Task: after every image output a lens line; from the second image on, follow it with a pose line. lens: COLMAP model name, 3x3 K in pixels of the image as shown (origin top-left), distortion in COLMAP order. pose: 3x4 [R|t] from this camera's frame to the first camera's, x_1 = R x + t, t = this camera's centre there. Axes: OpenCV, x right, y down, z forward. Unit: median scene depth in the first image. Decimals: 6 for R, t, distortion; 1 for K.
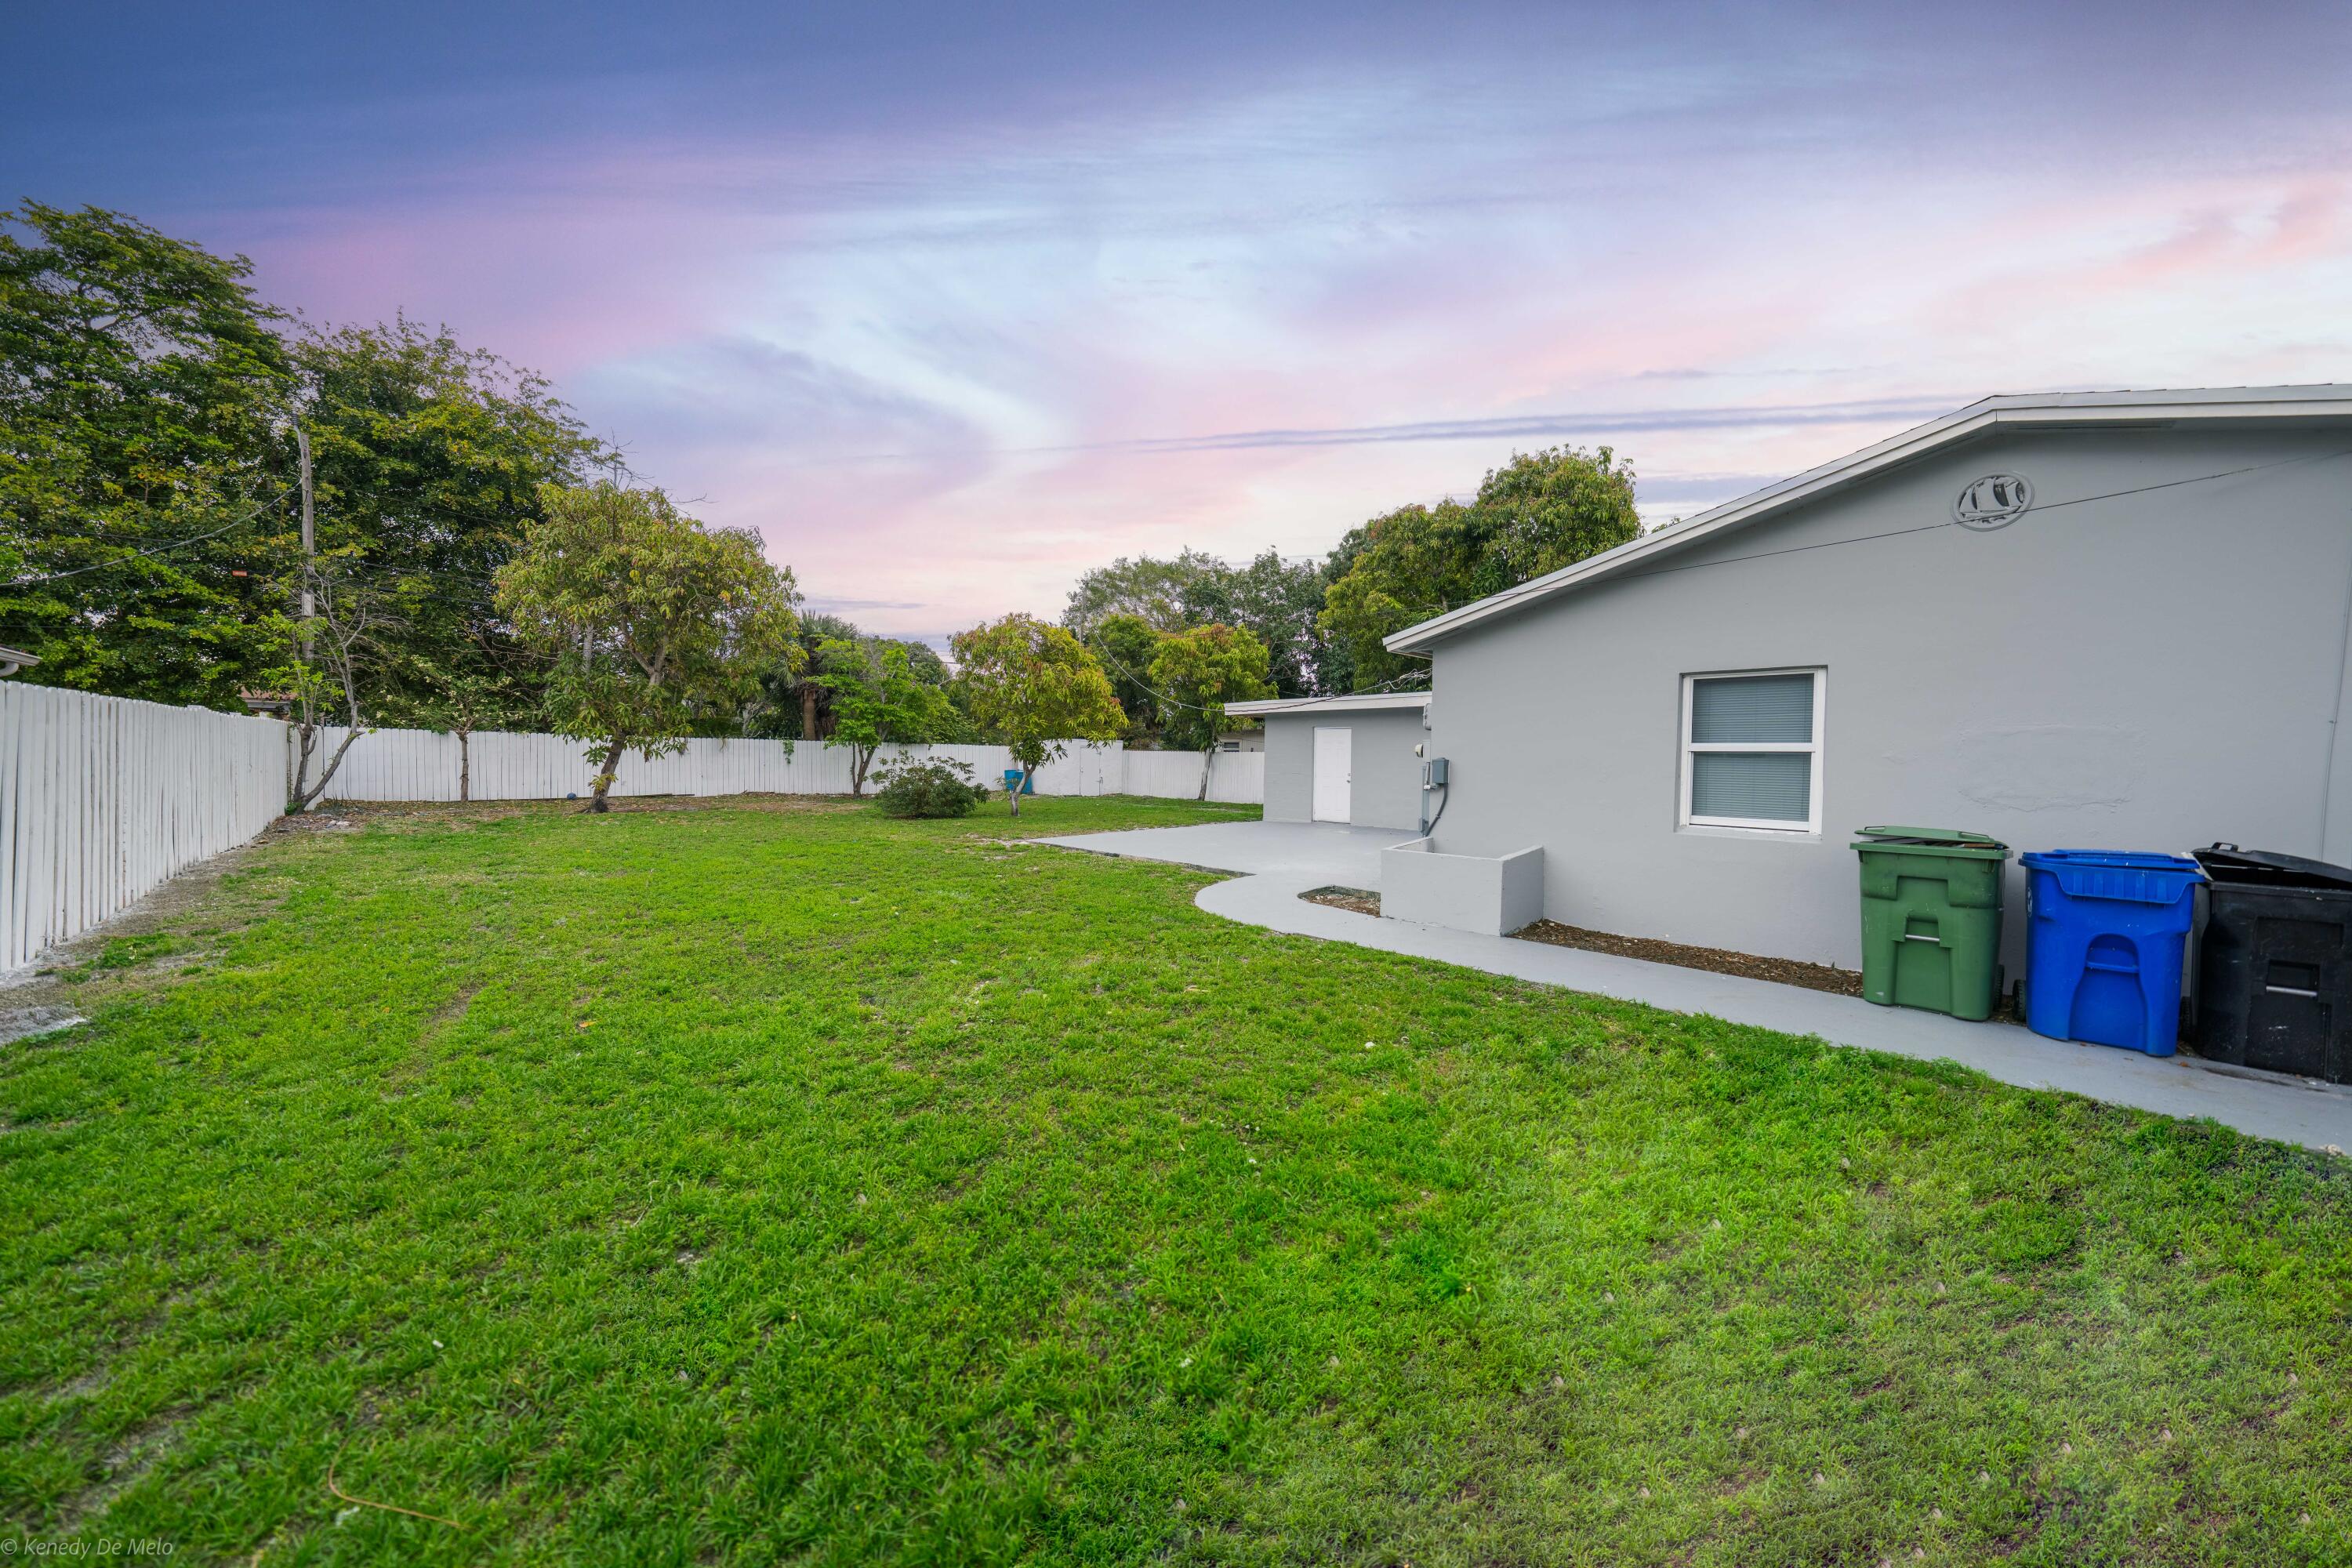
lens RADIAL K [[825.0, 0, 1172.7], [0, 825.0, 760.3], [0, 0, 1]] dist [-0.001388, -0.000089]
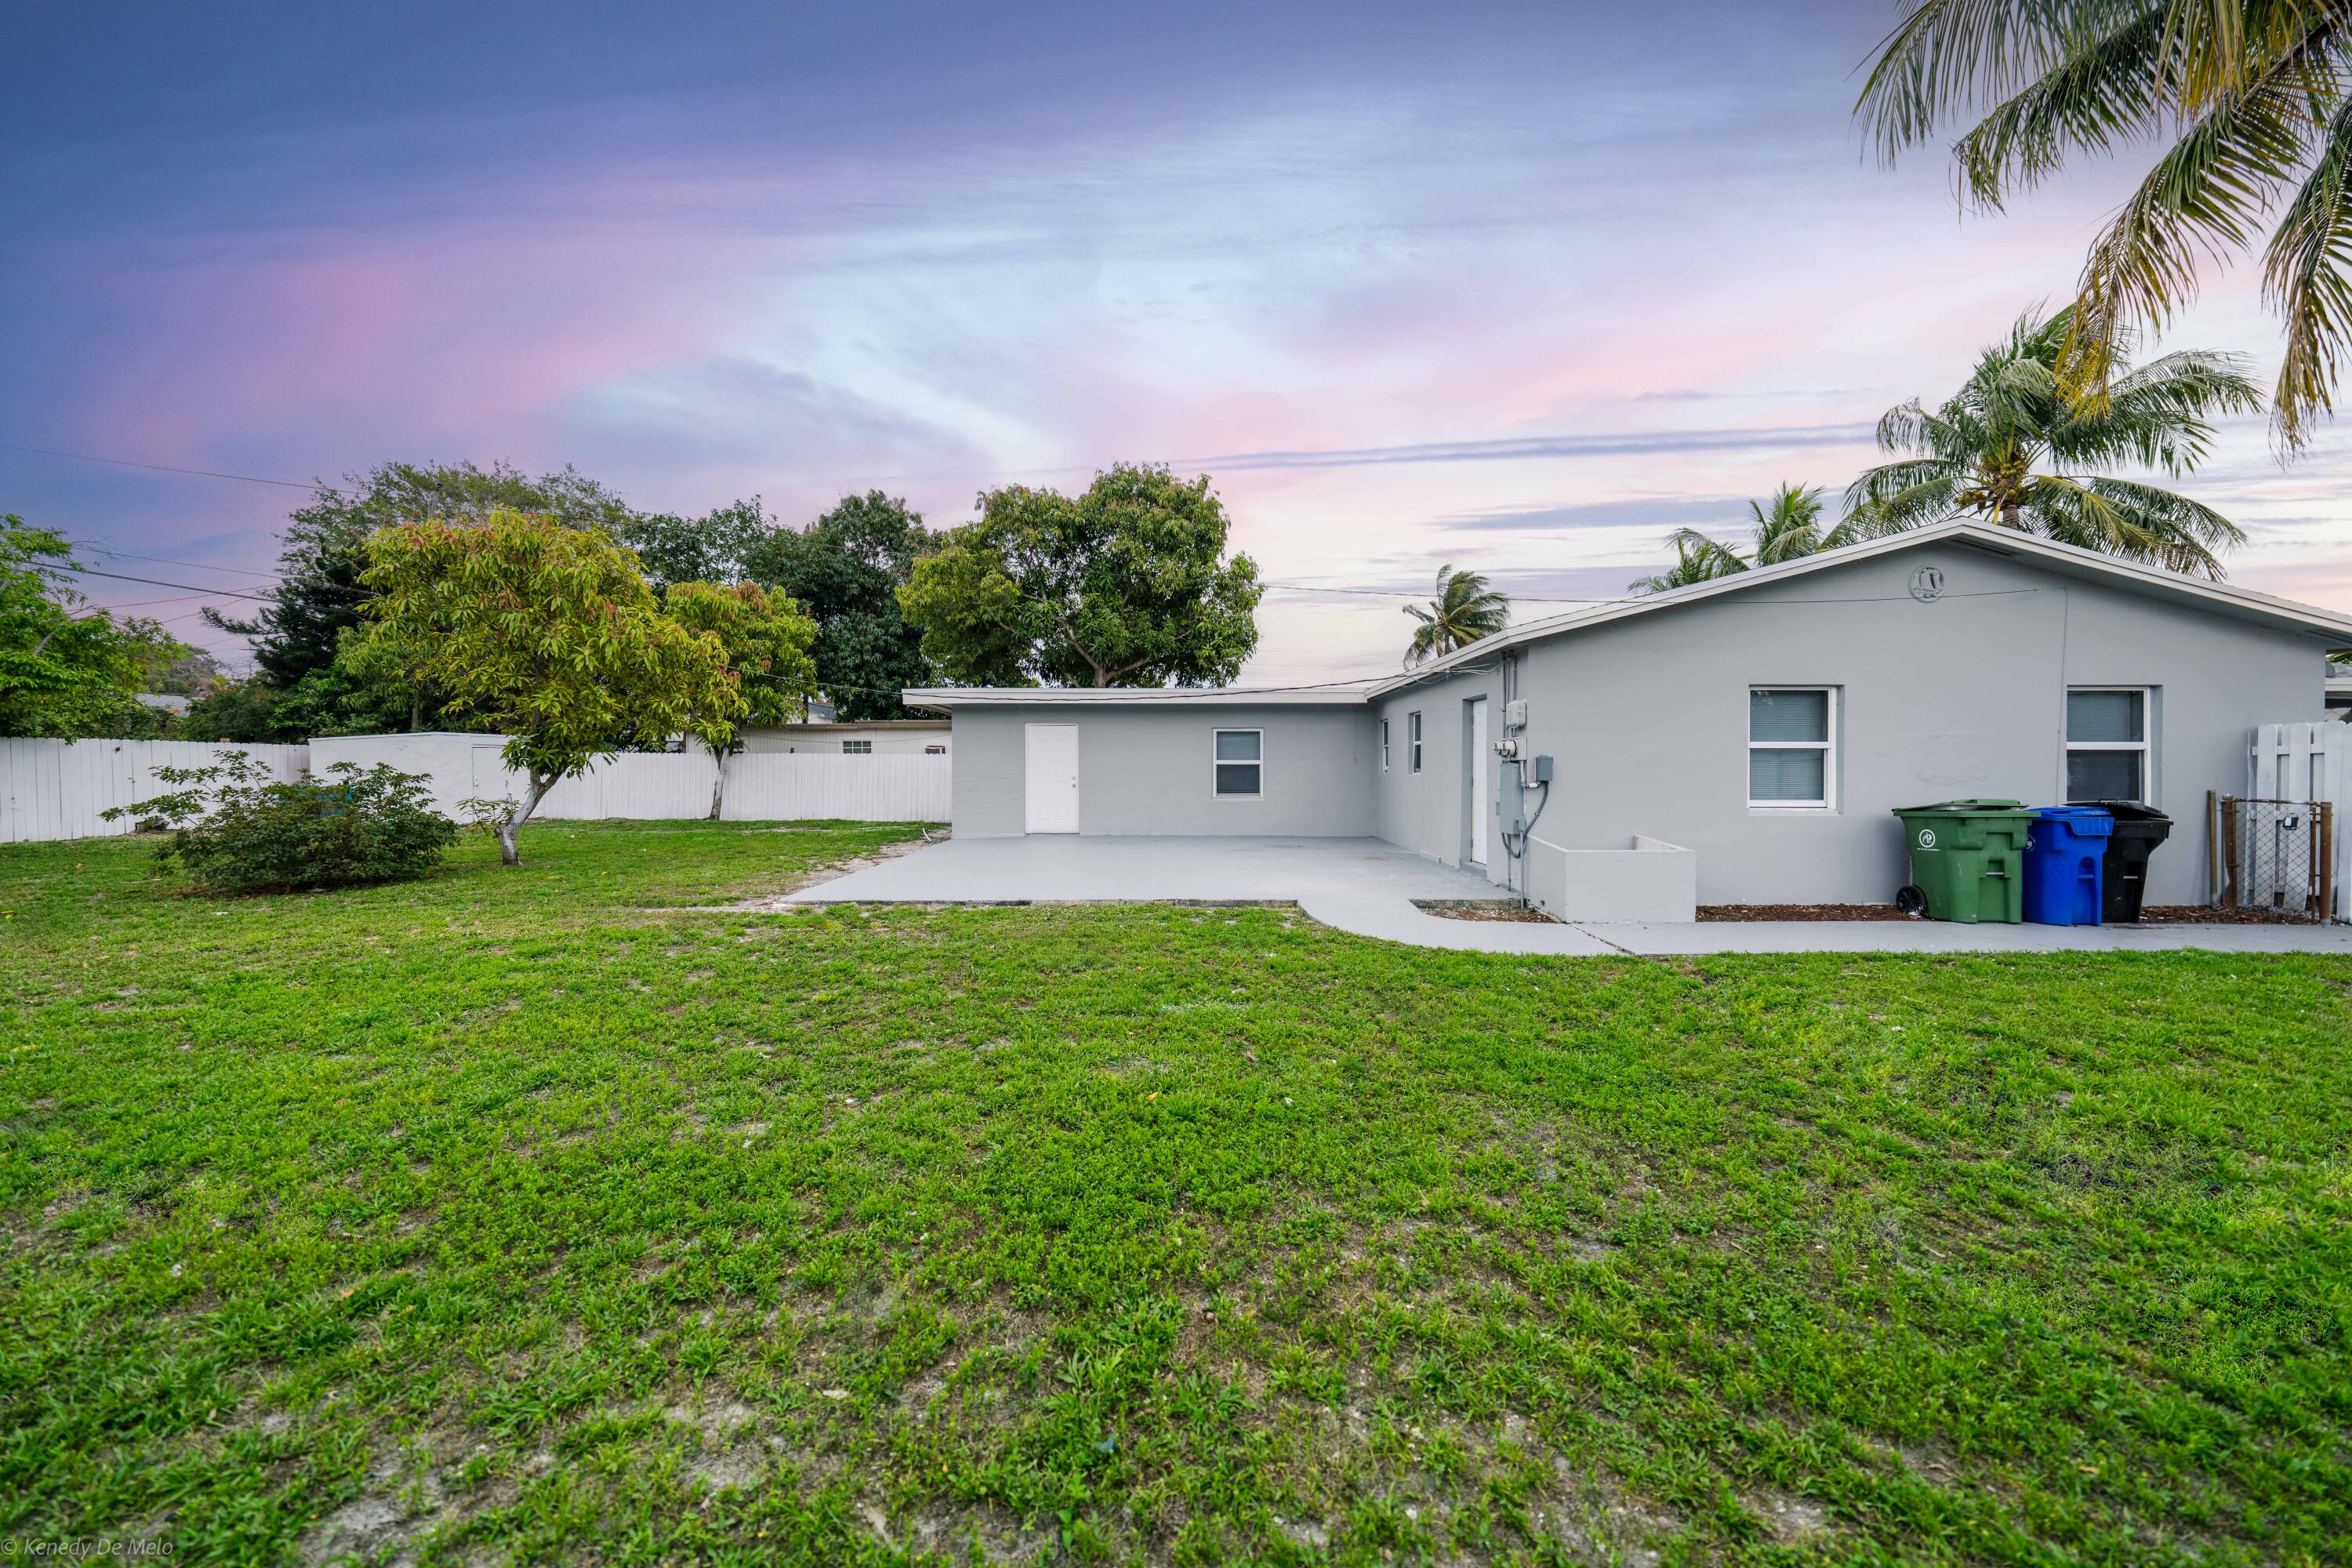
lens RADIAL K [[825.0, 0, 1172.7], [0, 825.0, 760.3], [0, 0, 1]] dist [-0.001388, -0.000089]
pose [[0.679189, -0.007300, 0.733927, -0.362565], [0.009801, 0.999952, 0.000875, -0.001291], [-0.733898, 0.006599, 0.679228, 0.332500]]
